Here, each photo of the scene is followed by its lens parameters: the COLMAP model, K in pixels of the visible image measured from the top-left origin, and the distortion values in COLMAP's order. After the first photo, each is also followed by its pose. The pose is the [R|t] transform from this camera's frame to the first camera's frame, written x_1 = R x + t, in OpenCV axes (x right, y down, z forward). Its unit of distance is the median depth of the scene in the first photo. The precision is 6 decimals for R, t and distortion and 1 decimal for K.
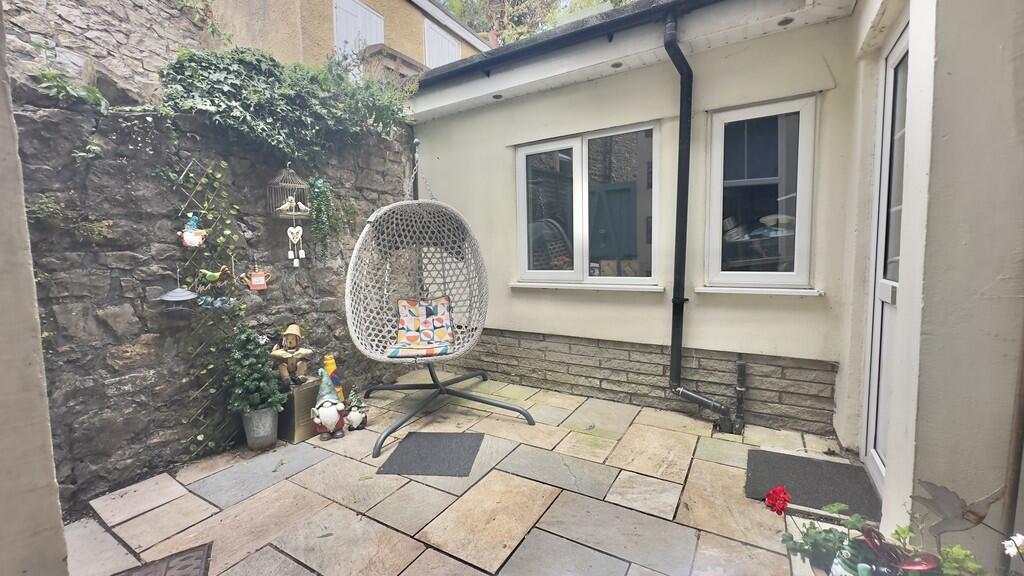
lens RADIAL K [[409.4, 0, 509.9], [0, 409.4, 288.5], [0, 0, 1]] dist [-0.003388, 0.000493]
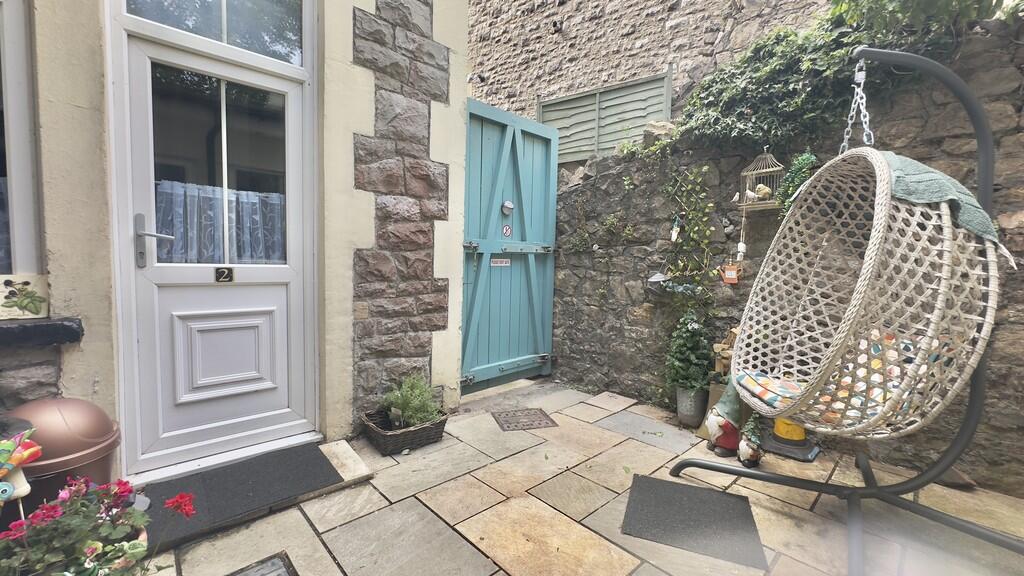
lens RADIAL K [[409.4, 0, 509.9], [0, 409.4, 288.5], [0, 0, 1]] dist [-0.003388, 0.000493]
pose [[-0.280837, 0.080346, -0.956387, 0.636311], [-0.096721, 0.989047, 0.111491, -0.054875], [0.954869, 0.123813, -0.269990, 0.935229]]
